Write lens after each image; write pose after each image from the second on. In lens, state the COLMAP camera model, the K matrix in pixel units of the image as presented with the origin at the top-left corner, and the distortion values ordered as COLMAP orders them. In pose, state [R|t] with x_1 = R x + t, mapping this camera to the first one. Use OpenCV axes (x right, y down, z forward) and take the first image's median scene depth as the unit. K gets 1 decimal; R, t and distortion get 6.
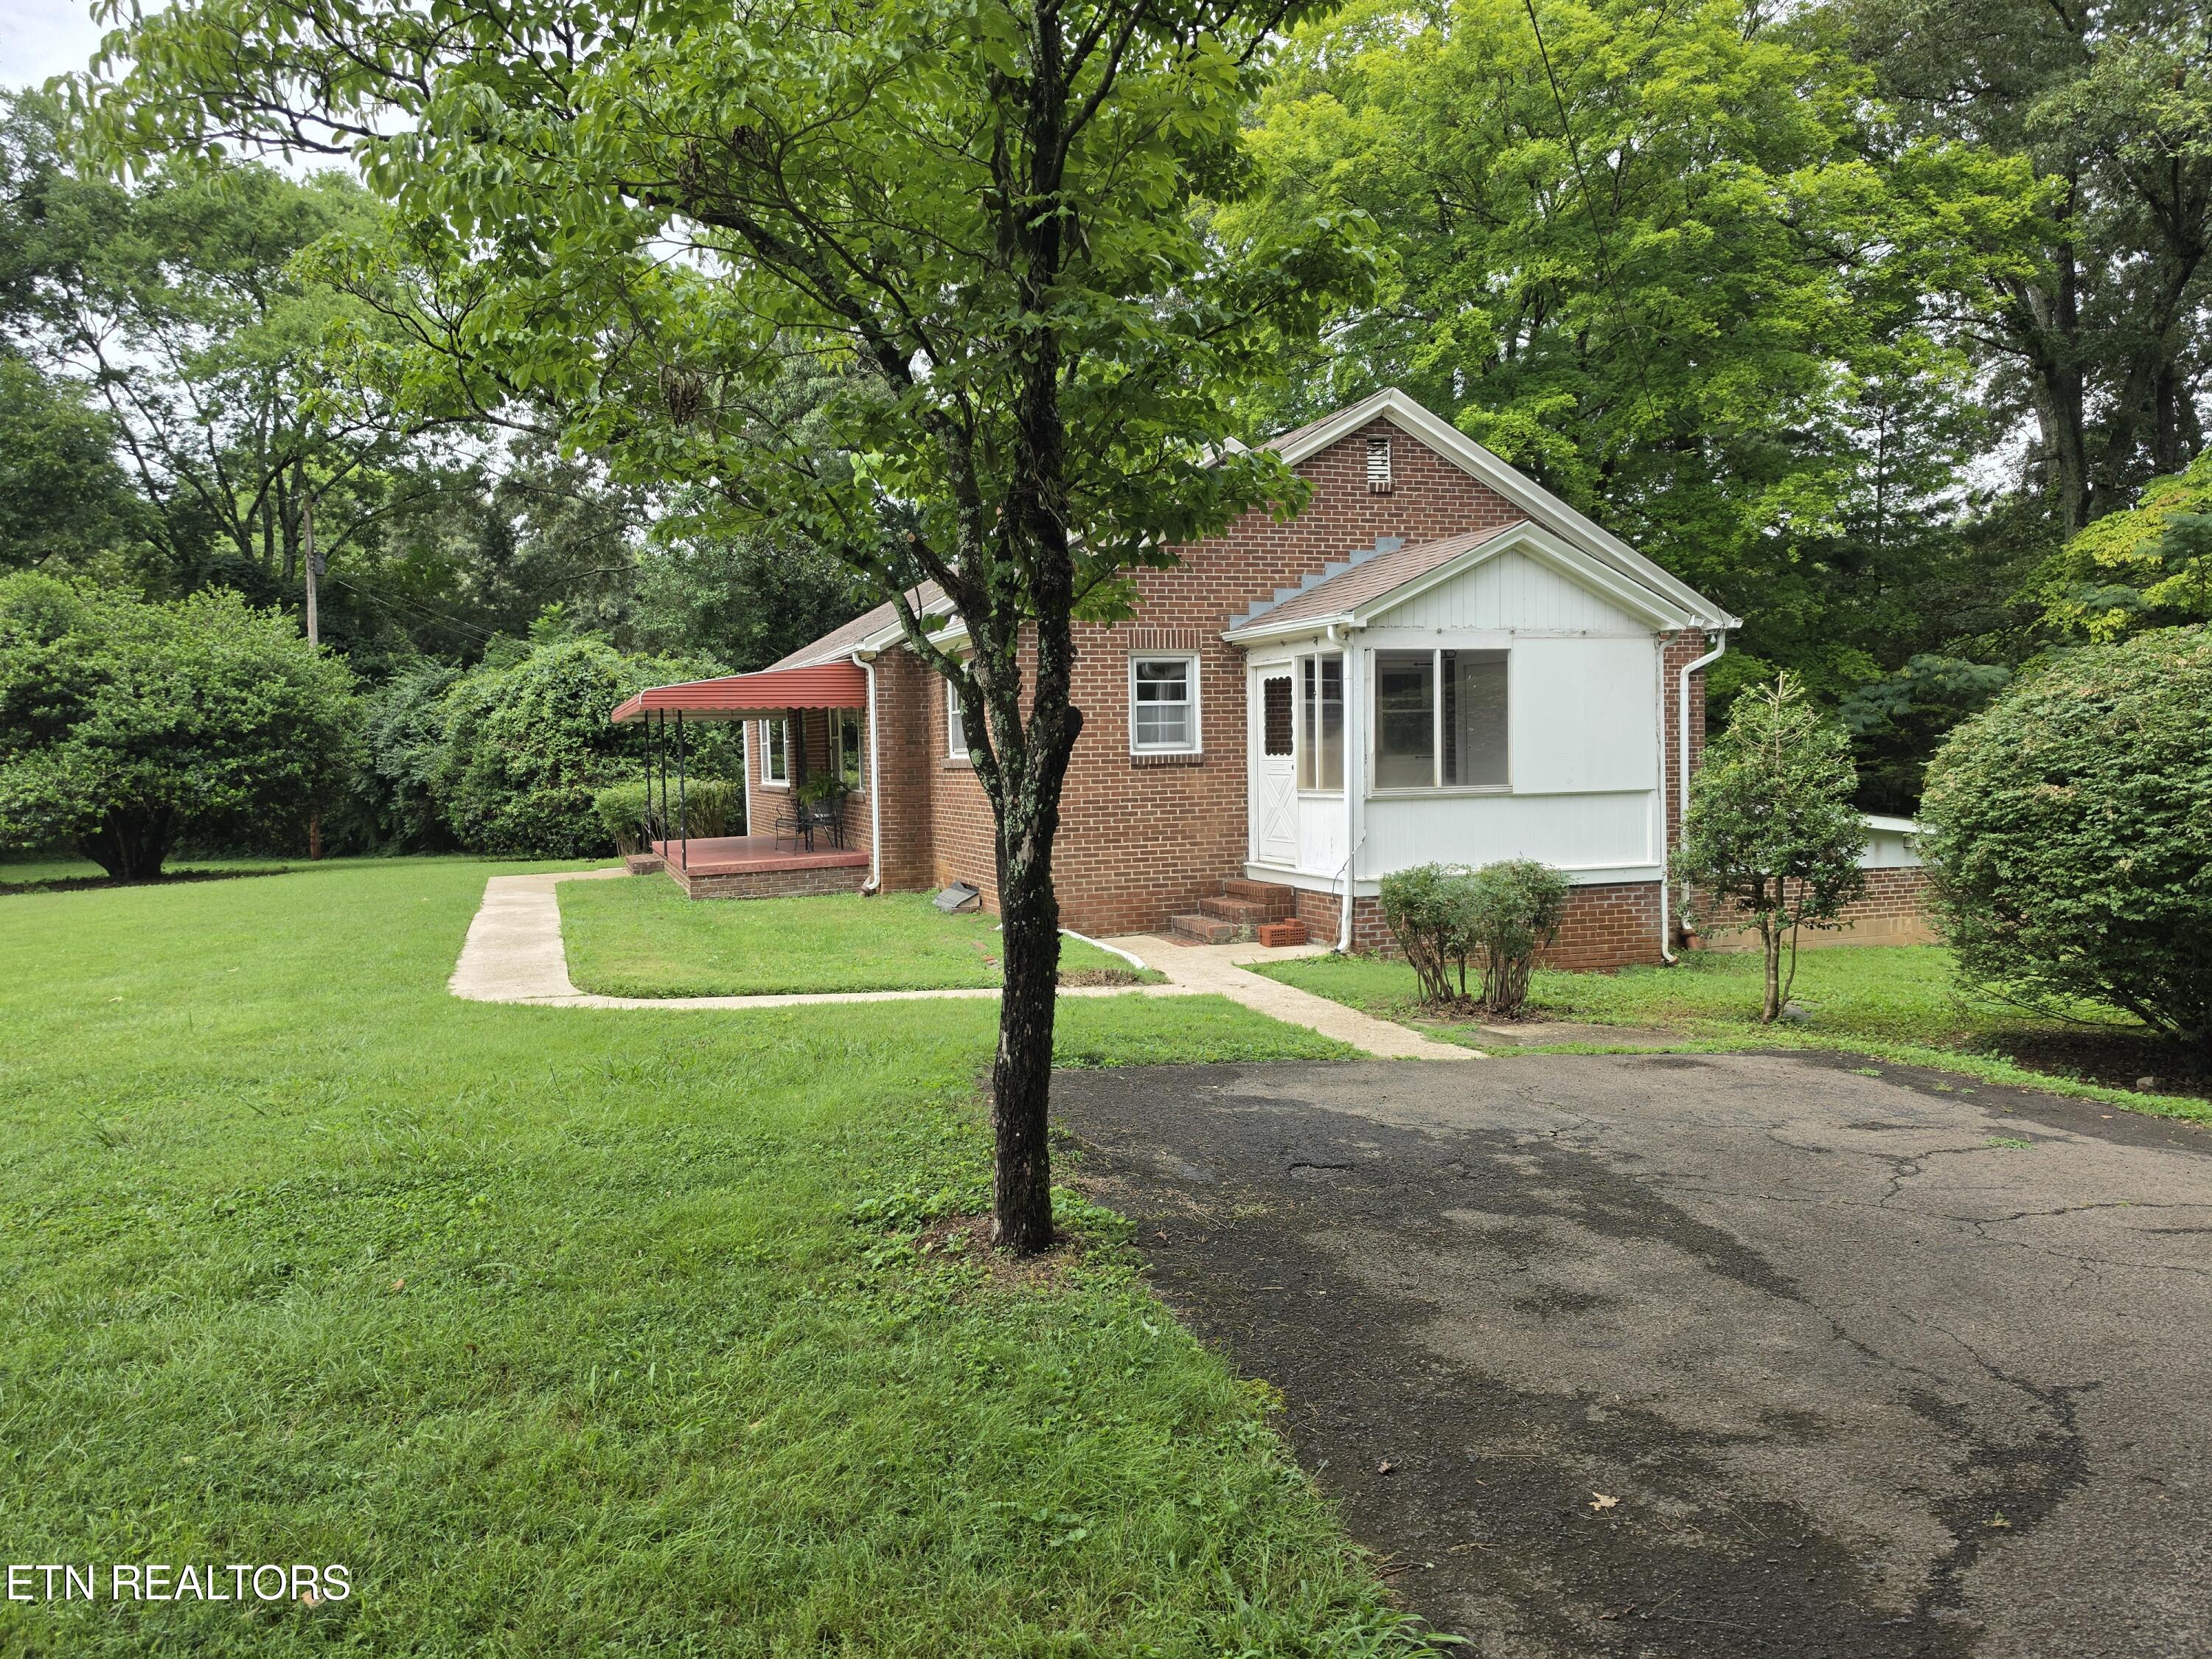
lens RADIAL K [[1578.5, 0, 1106.0], [0, 1578.5, 829.5], [0, 0, 1]] dist [0.117691, -0.101278]
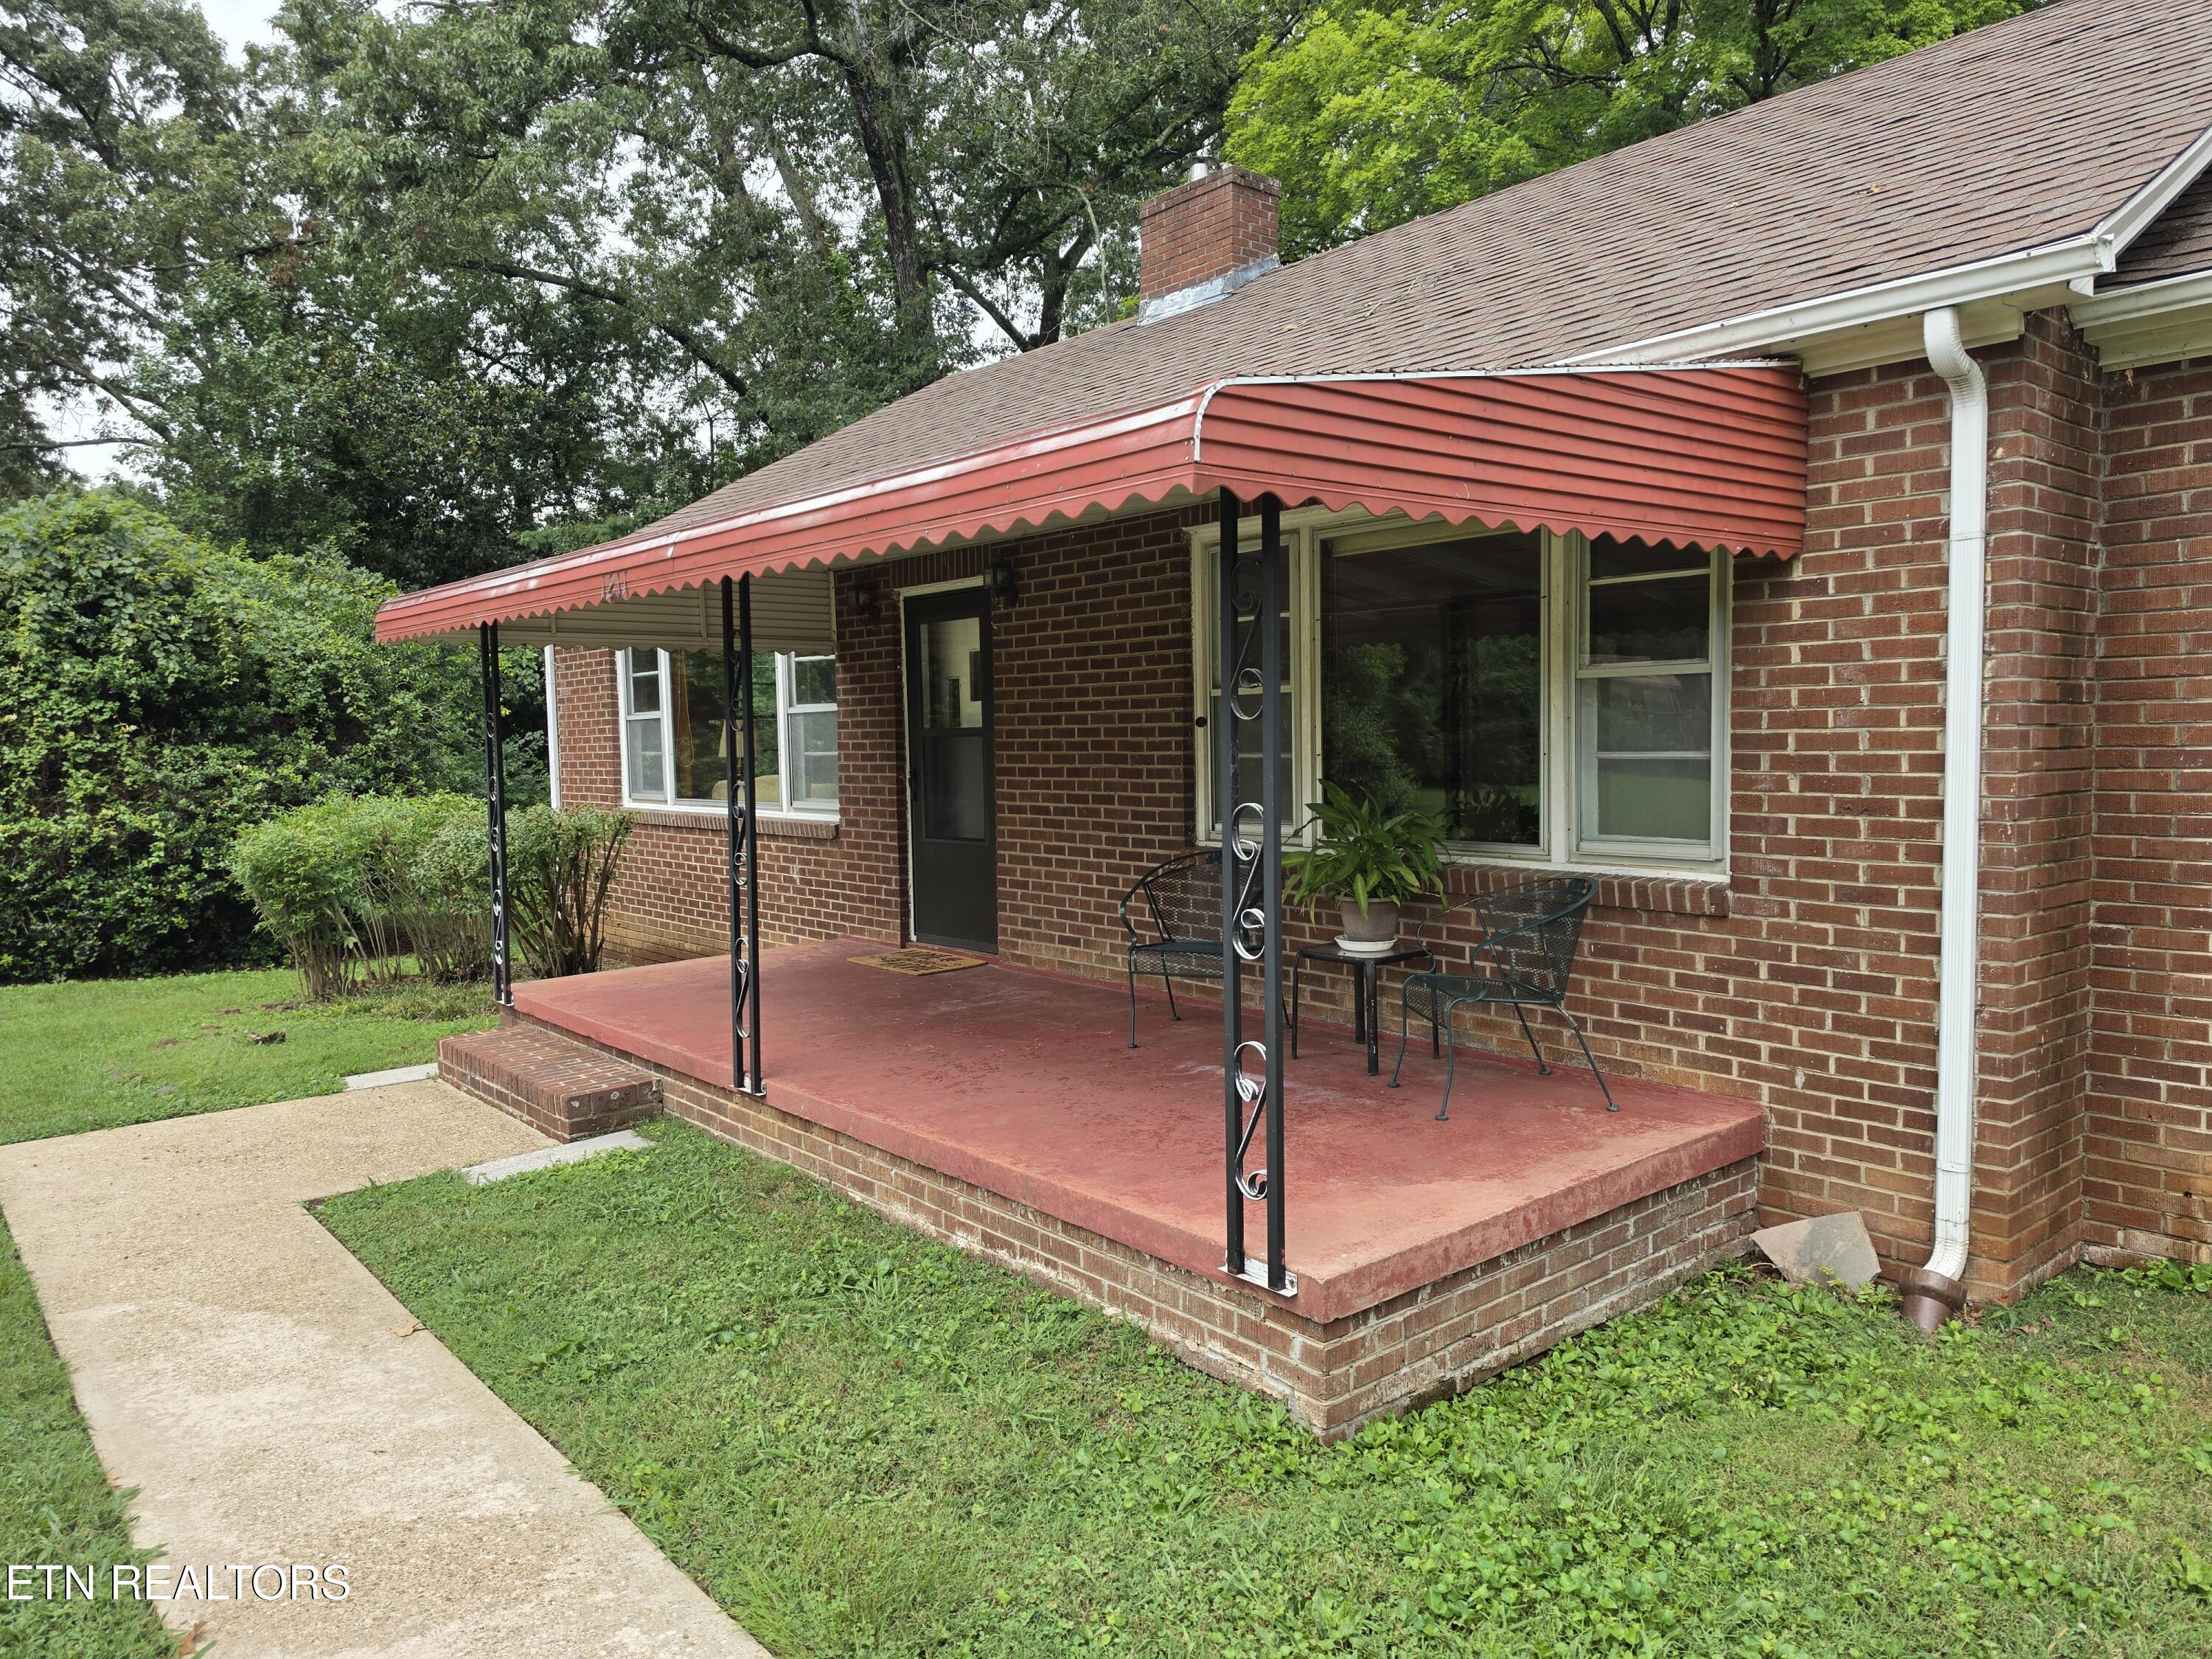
lens RADIAL K [[1578.5, 0, 1106.0], [0, 1578.5, 829.5], [0, 0, 1]] dist [0.117691, -0.101278]
pose [[0.948253, -0.011950, 0.317290, -0.212520], [0.010528, 0.999925, 0.006196, -0.021610], [-0.317341, -0.002535, 0.948308, 0.484761]]
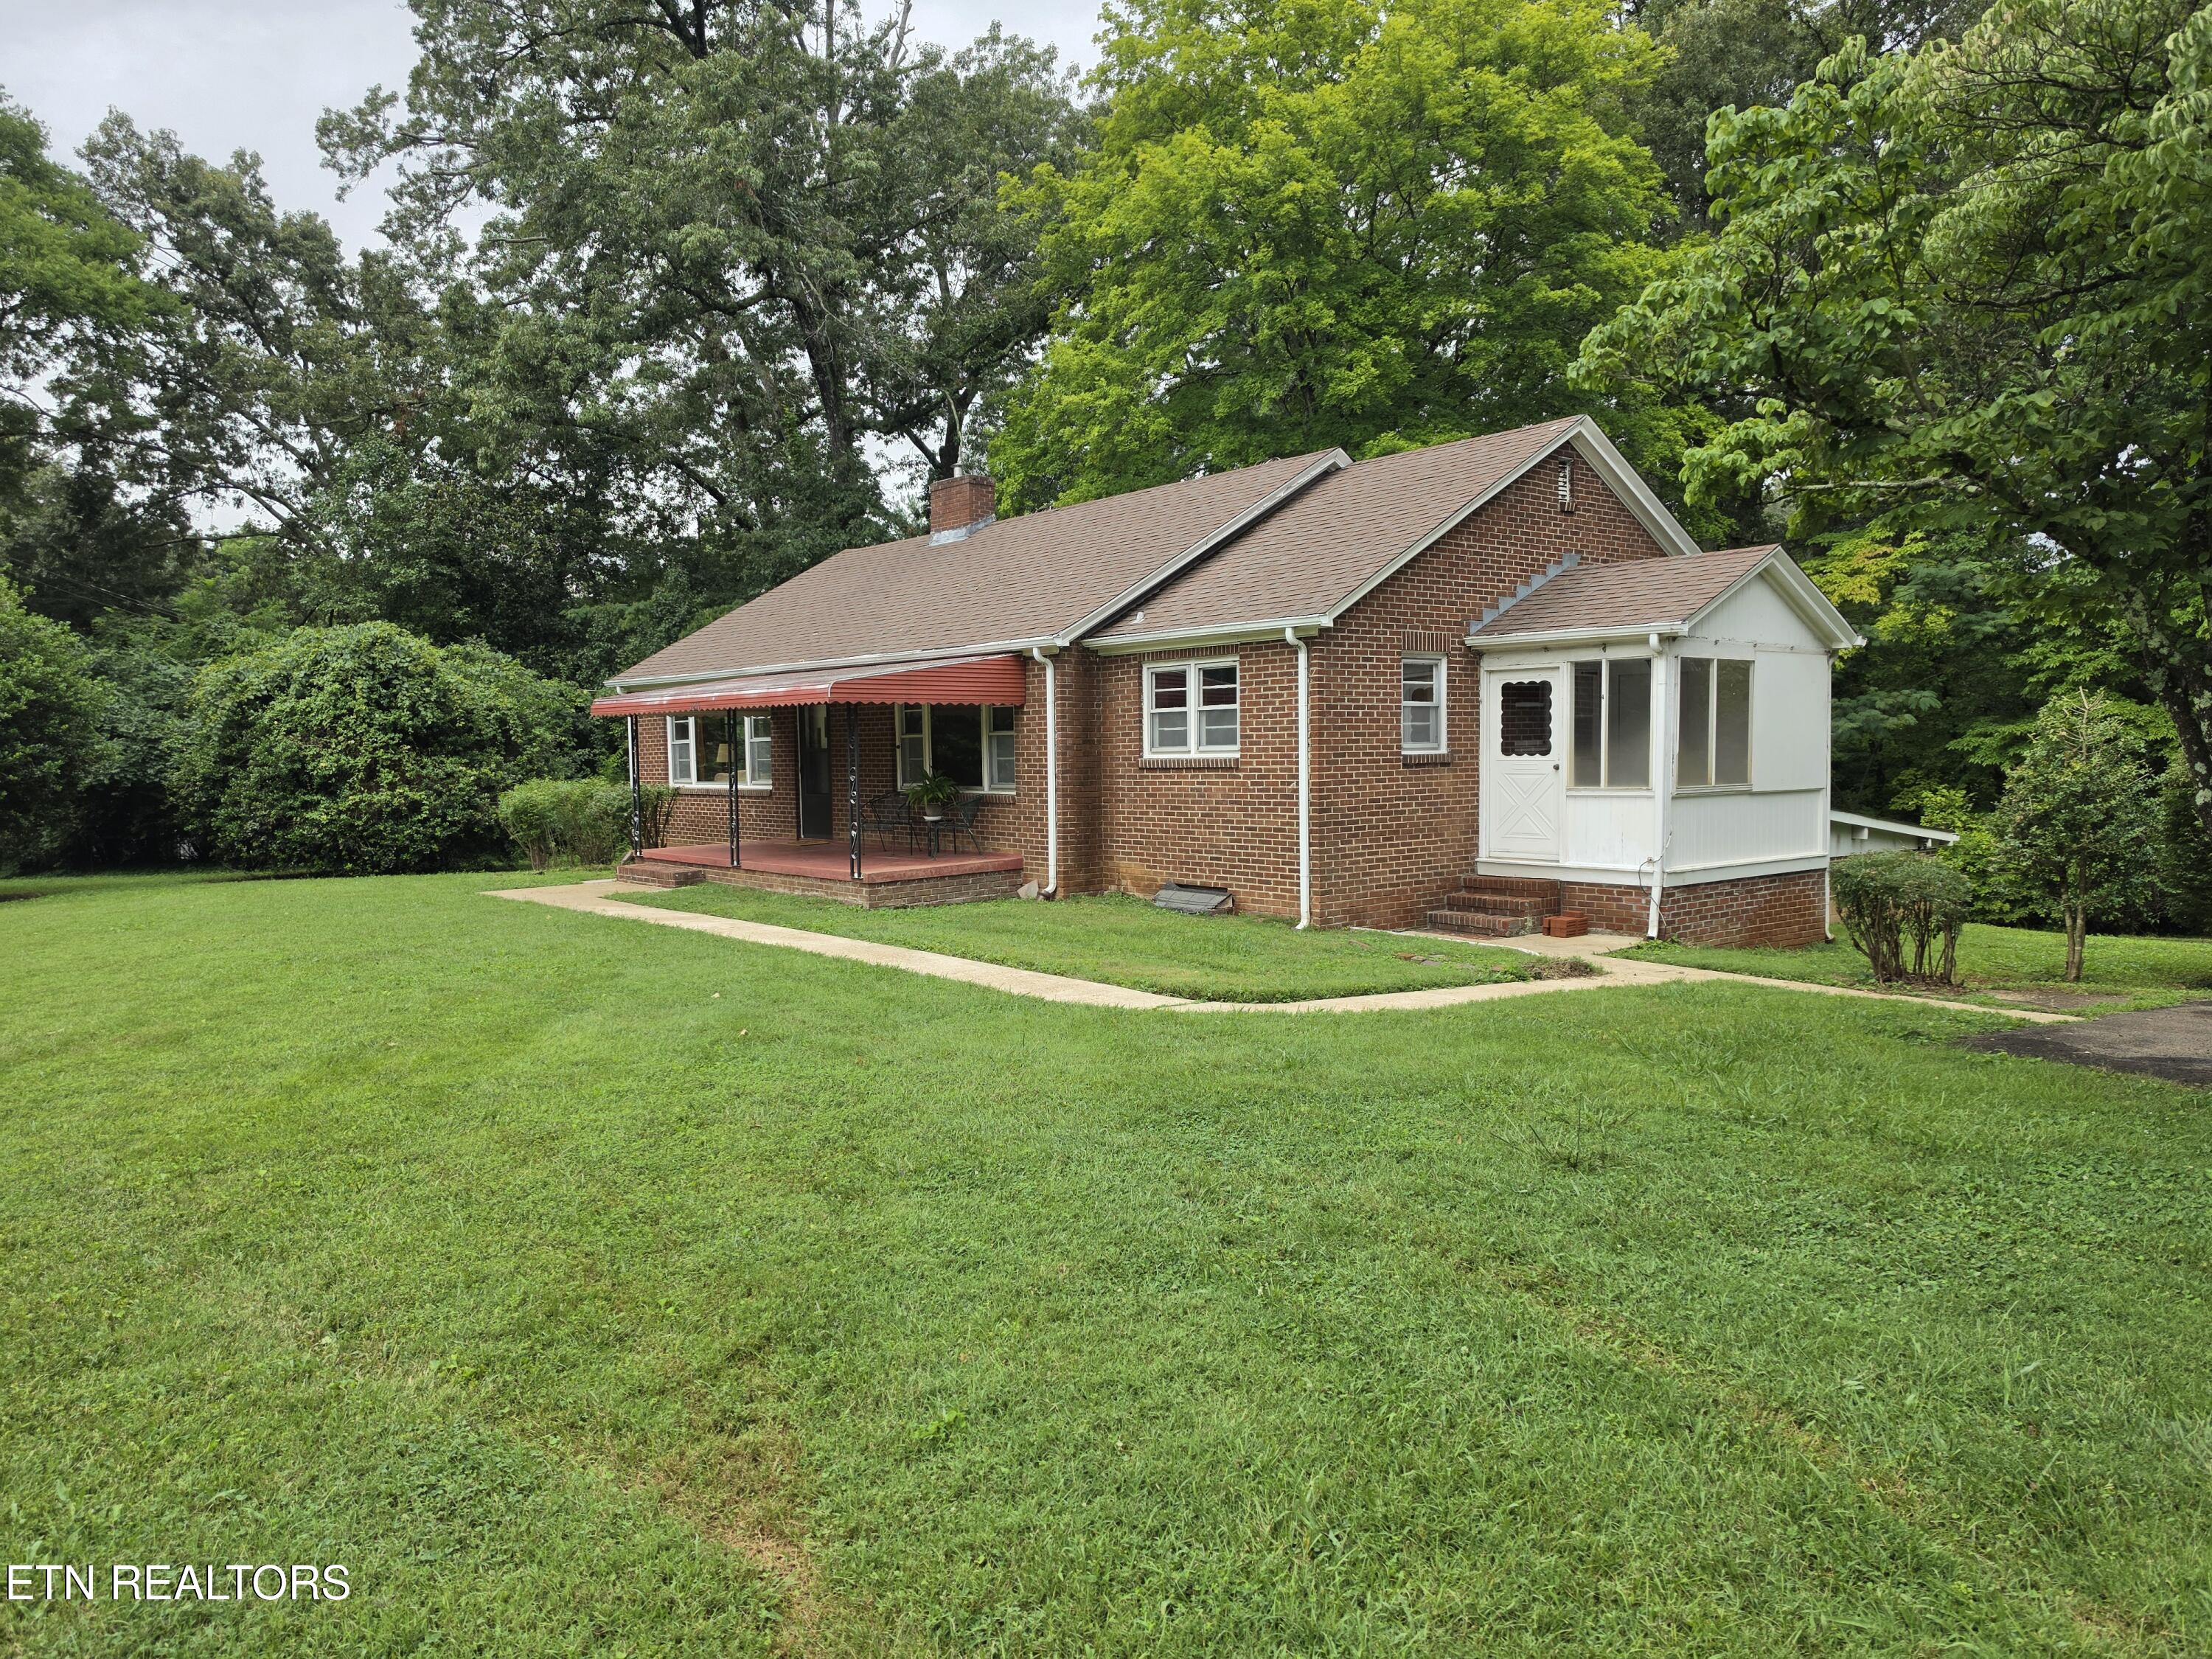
lens RADIAL K [[1578.5, 0, 1106.0], [0, 1578.5, 829.5], [0, 0, 1]] dist [0.117691, -0.101278]
pose [[0.942536, -0.009236, 0.333978, -0.263272], [0.010729, 0.999939, -0.002627, 0.001058], [-0.333933, 0.006059, 0.942577, 0.049998]]
